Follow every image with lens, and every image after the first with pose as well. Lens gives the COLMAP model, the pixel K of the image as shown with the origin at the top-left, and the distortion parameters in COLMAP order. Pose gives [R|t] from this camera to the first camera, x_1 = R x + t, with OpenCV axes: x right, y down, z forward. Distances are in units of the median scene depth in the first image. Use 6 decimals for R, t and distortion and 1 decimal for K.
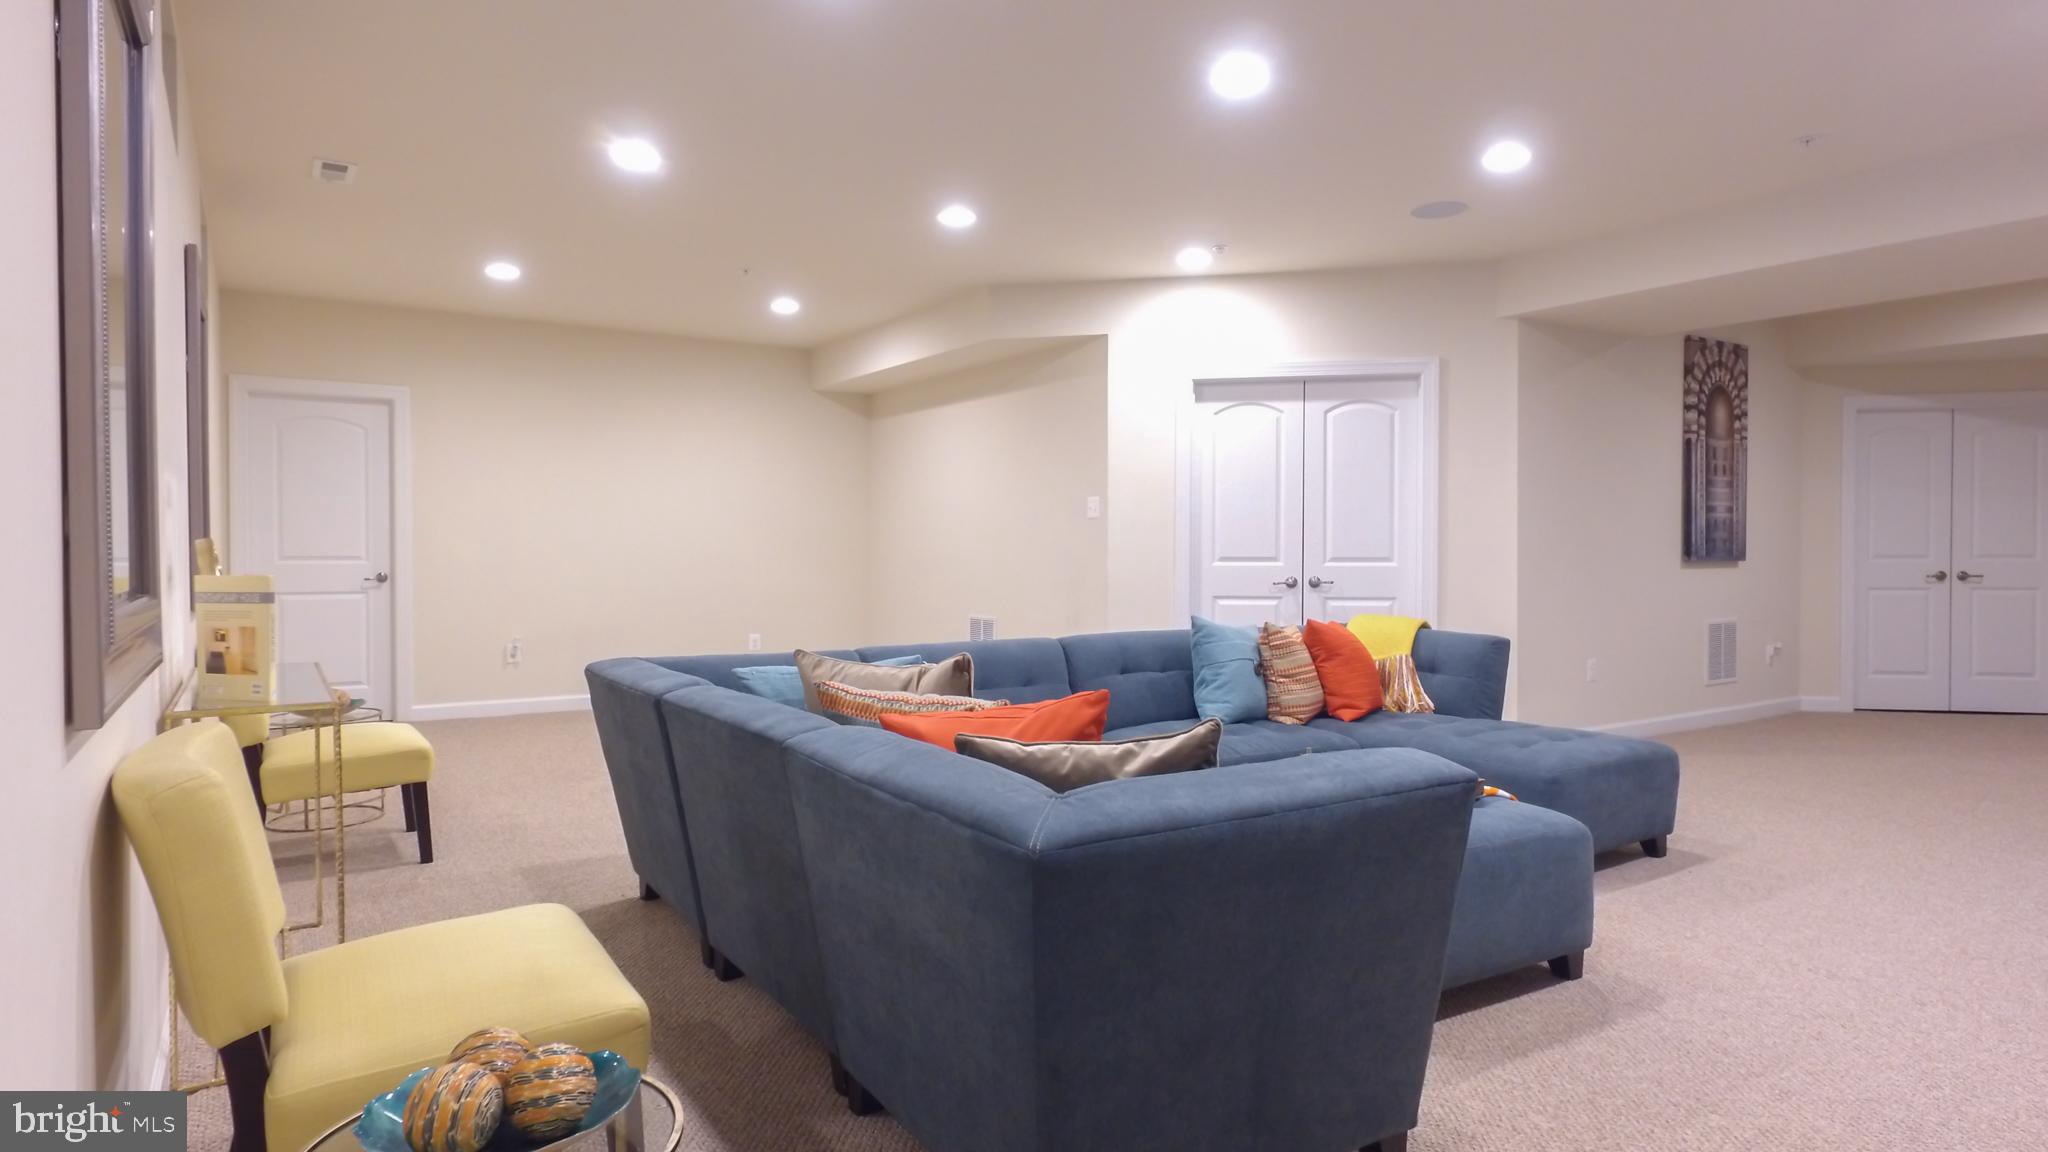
lens RADIAL K [[1153.8, 0, 1019.9], [0, 1153.8, 577.7], [0, 0, 1]] dist [-0.000080, 0.008278]
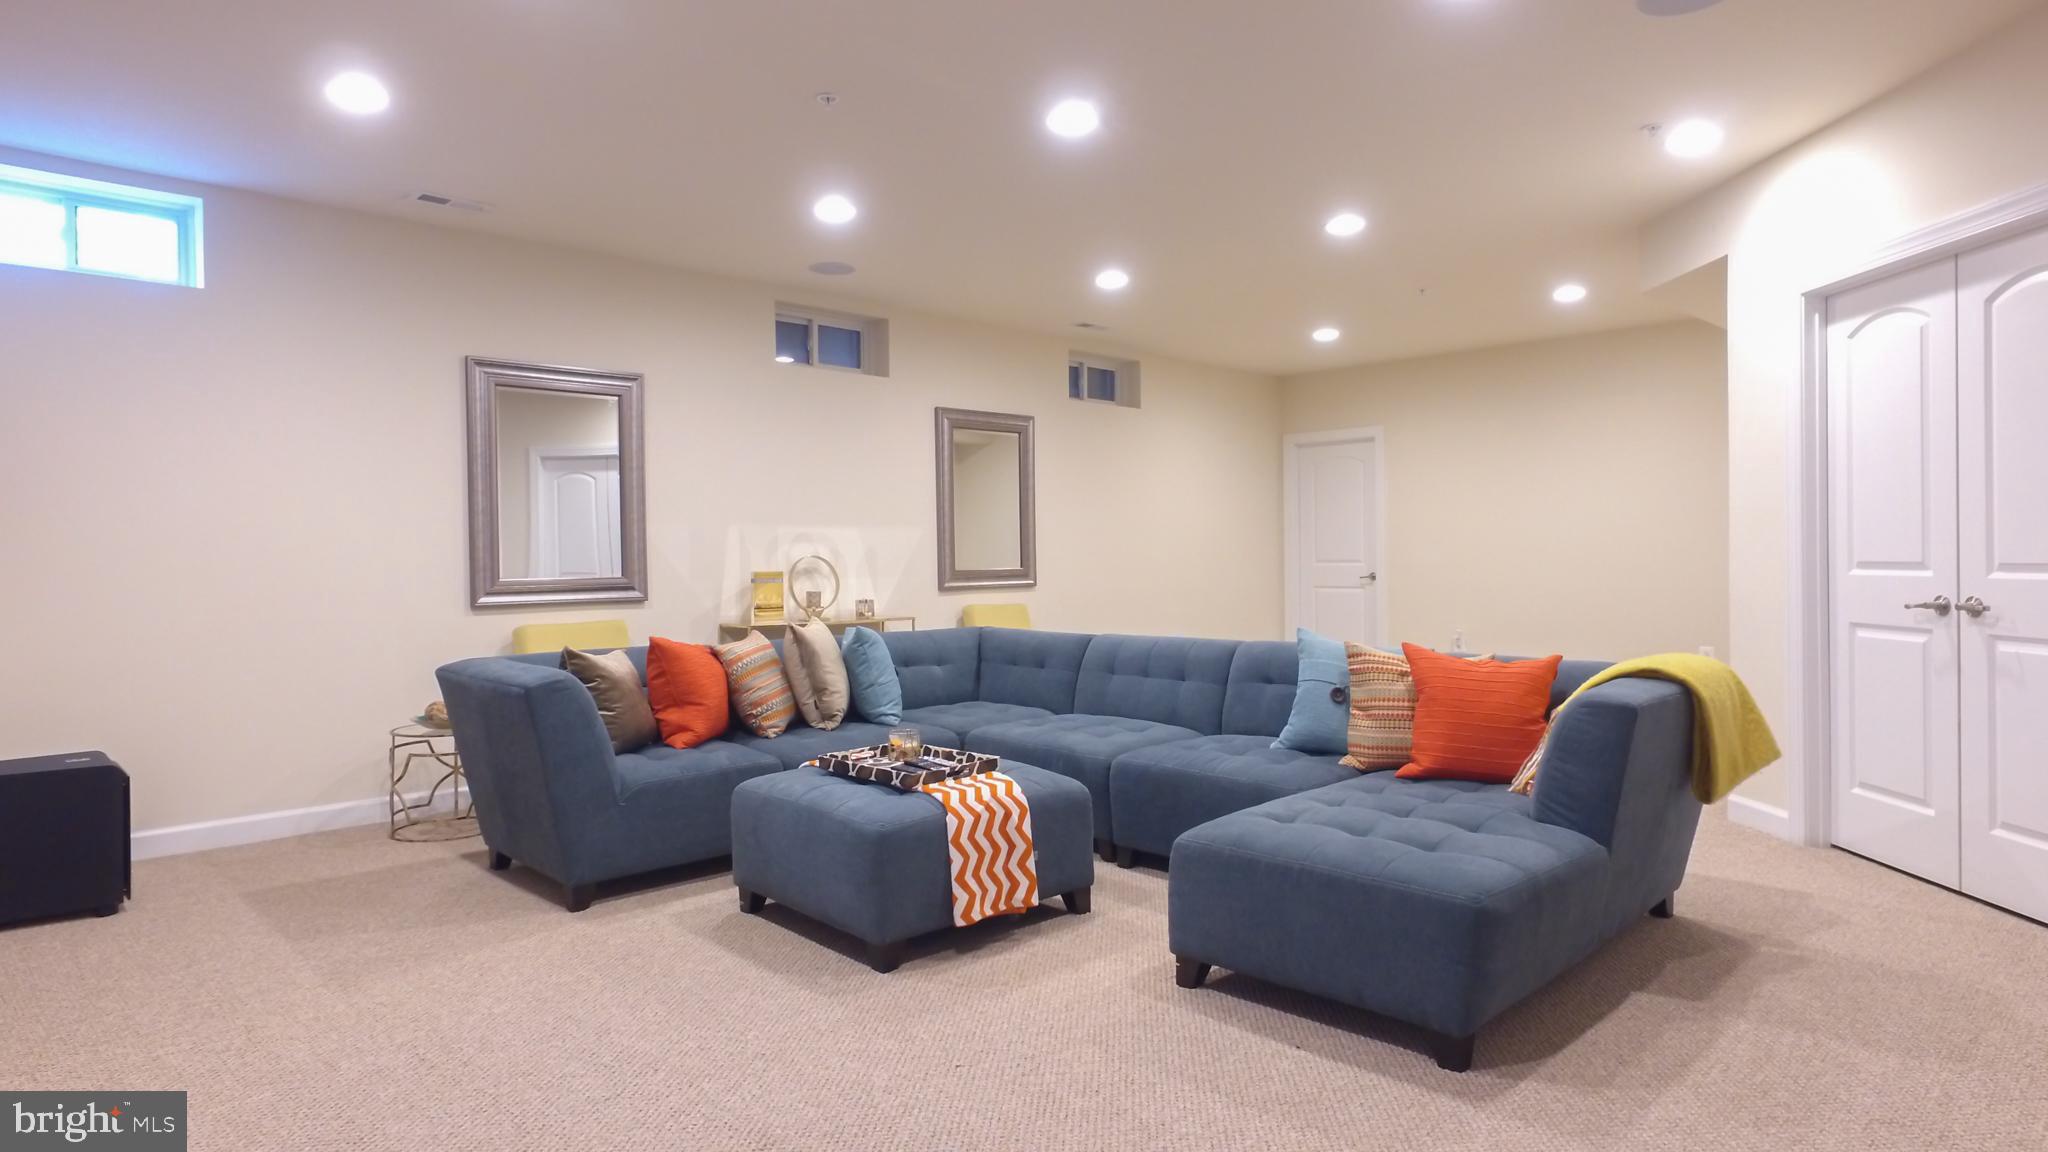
lens RADIAL K [[1153.8, 0, 1033.3], [0, 1153.8, 574.5], [0, 0, 1]] dist [-0.000080, 0.008278]
pose [[0.189121, 0.012212, -0.981878, 0.709167], [-0.016088, 0.999827, 0.009337, -0.009699], [0.981822, 0.014031, 0.189285, 0.435425]]
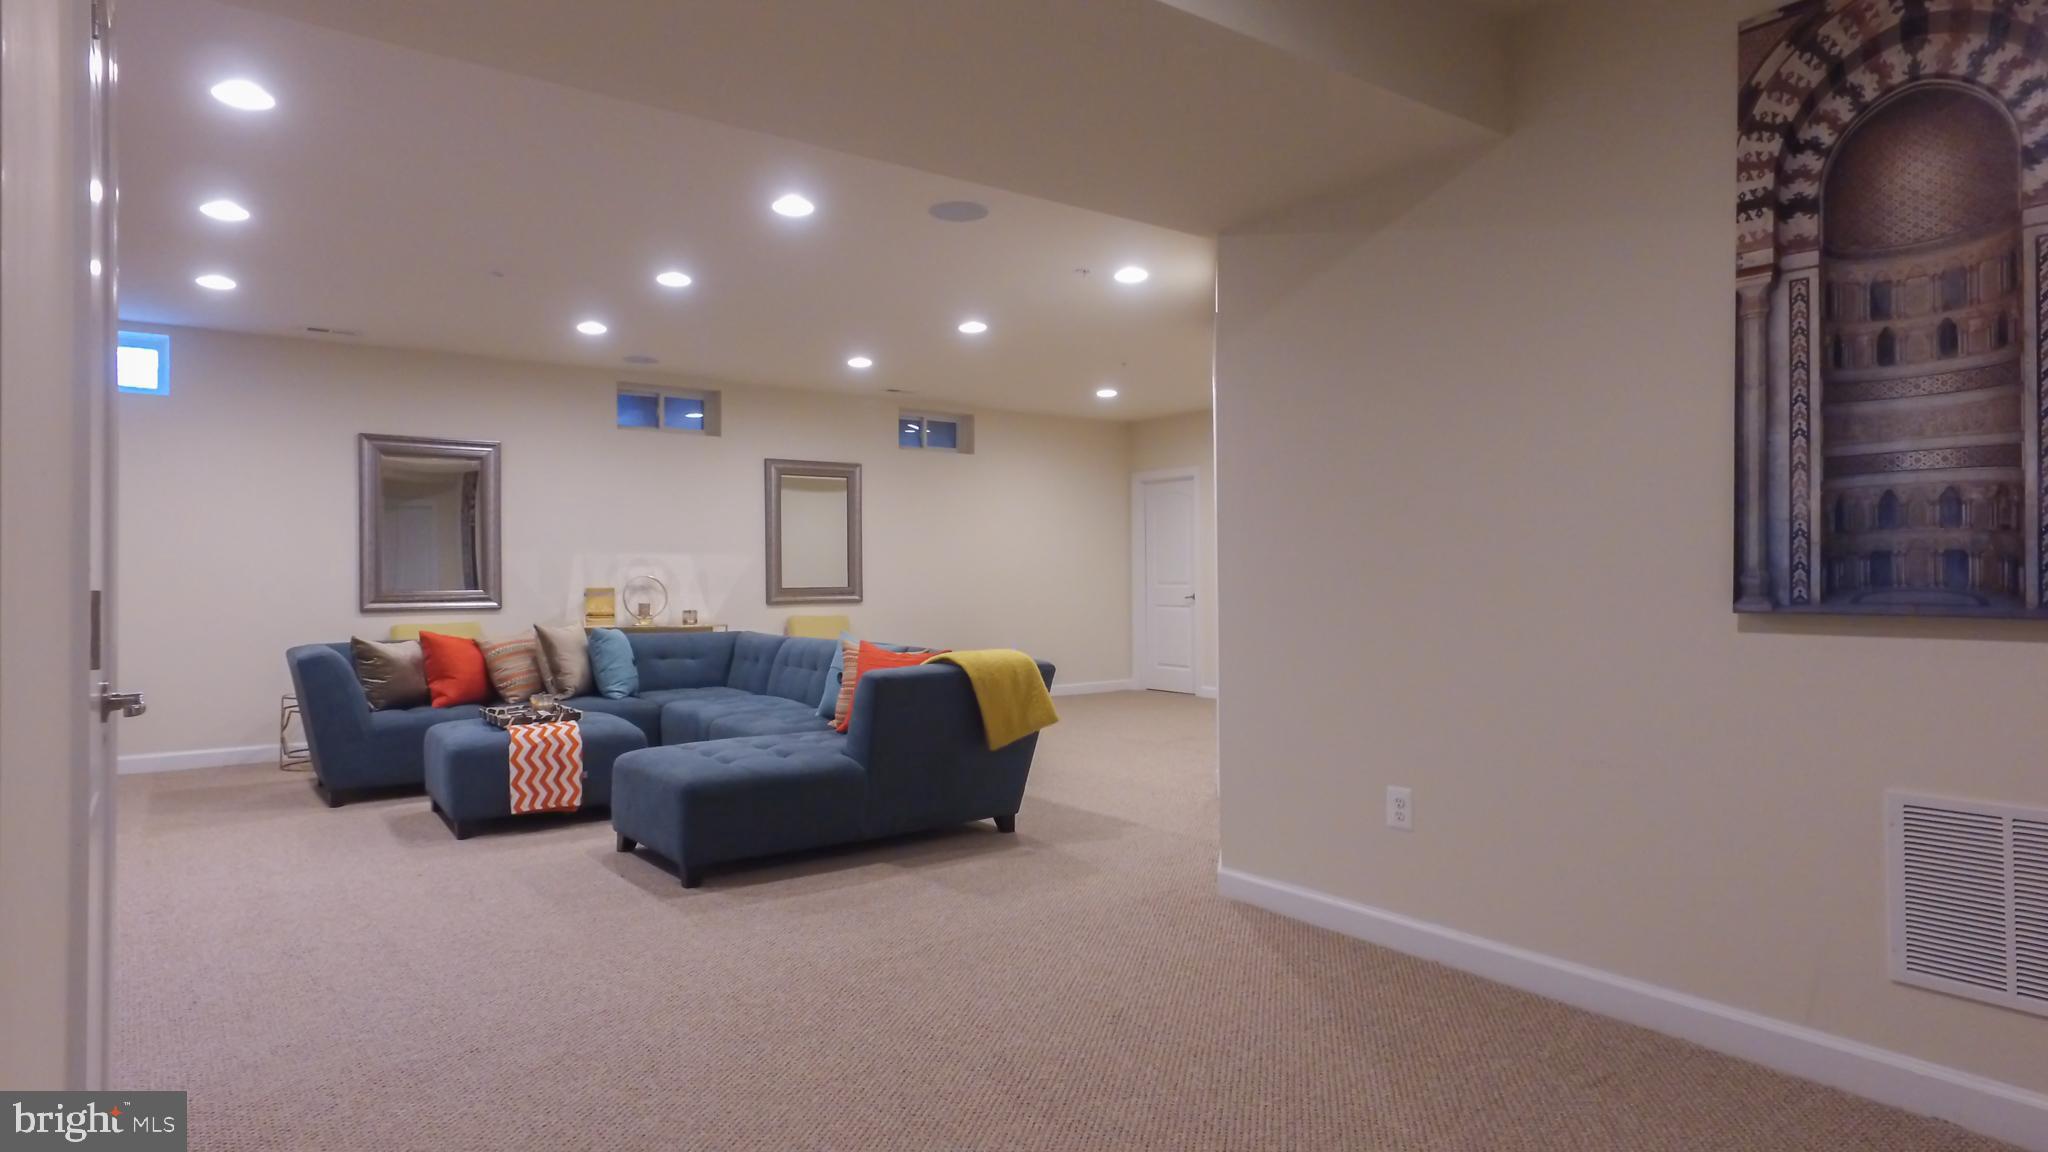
lens RADIAL K [[1153.8, 0, 1034.3], [0, 1153.8, 578.3], [0, 0, 1]] dist [-0.000080, 0.008278]
pose [[0.056476, 0.001137, -0.998403, 1.013194], [-0.024282, 0.999705, -0.000235, -0.021028], [0.998109, 0.024257, 0.056487, 0.797867]]
